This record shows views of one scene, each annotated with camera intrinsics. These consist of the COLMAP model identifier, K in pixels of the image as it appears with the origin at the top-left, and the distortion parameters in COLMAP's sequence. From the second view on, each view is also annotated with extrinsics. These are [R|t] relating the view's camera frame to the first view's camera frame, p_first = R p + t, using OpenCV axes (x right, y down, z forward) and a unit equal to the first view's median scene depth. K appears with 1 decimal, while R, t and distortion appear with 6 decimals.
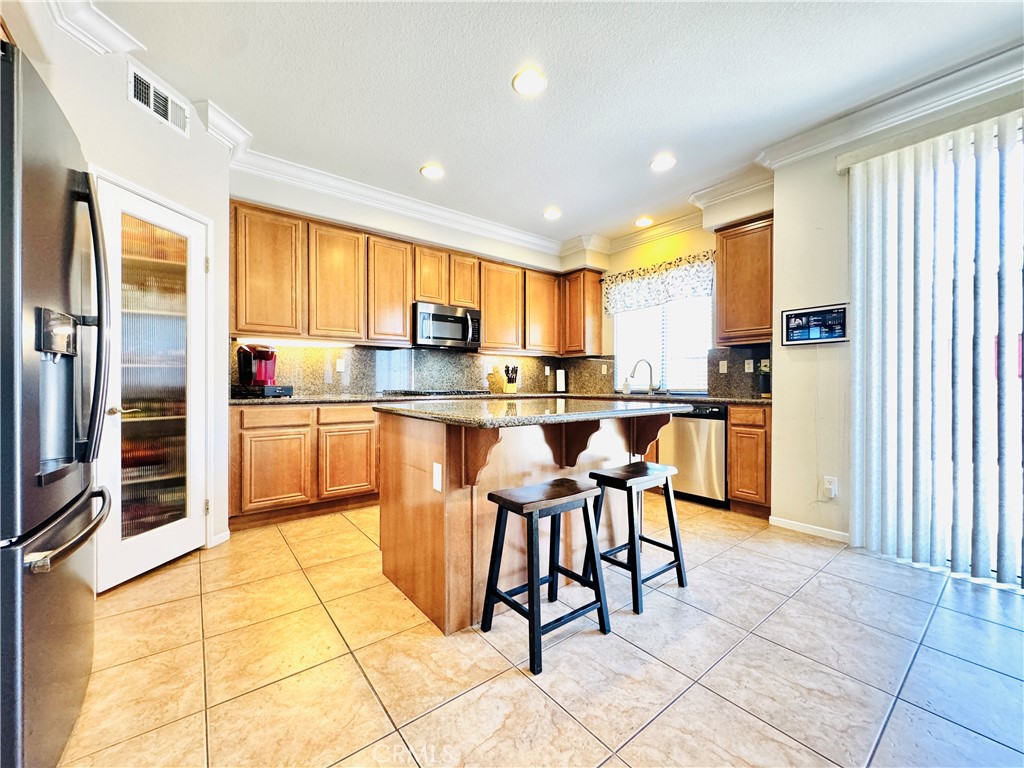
lens RADIAL K [[409.2, 0, 512.2], [0, 409.2, 383.3], [0, 0, 1]] dist [-0.002519, 0.000491]
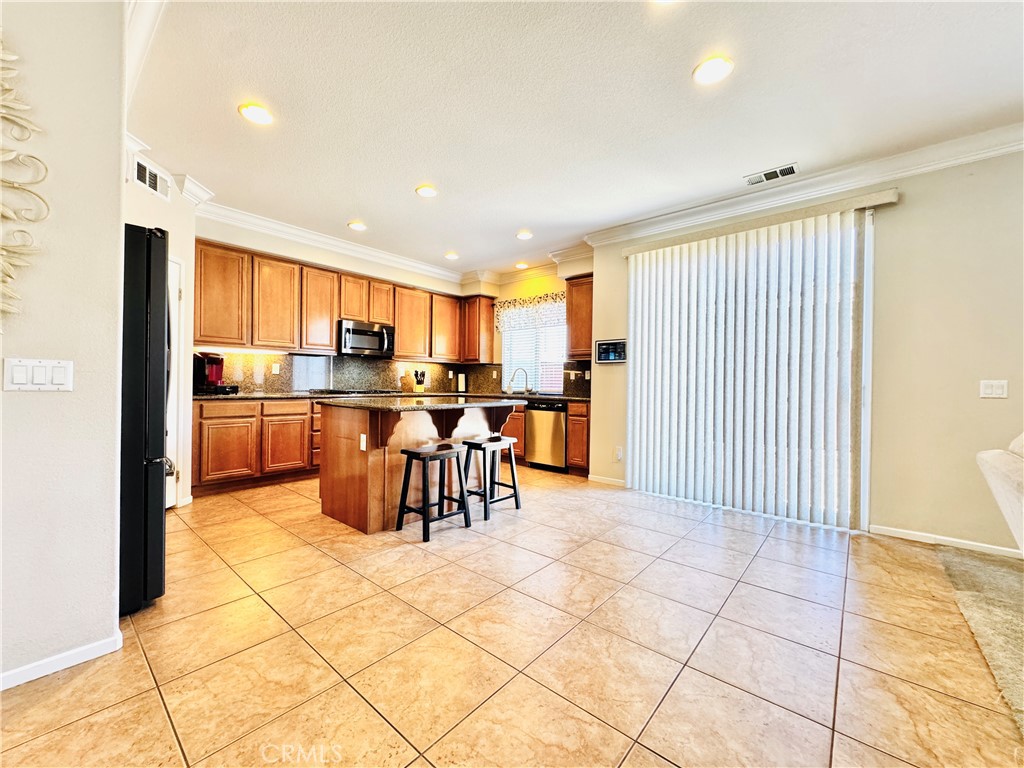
lens RADIAL K [[409.2, 0, 512.2], [0, 409.2, 383.3], [0, 0, 1]] dist [-0.002519, 0.000491]
pose [[0.980727, 0.012236, 0.195000, 0.041254], [-0.012405, 0.999923, -0.000353, -0.009476], [-0.194989, -0.002072, 0.980803, -0.365476]]
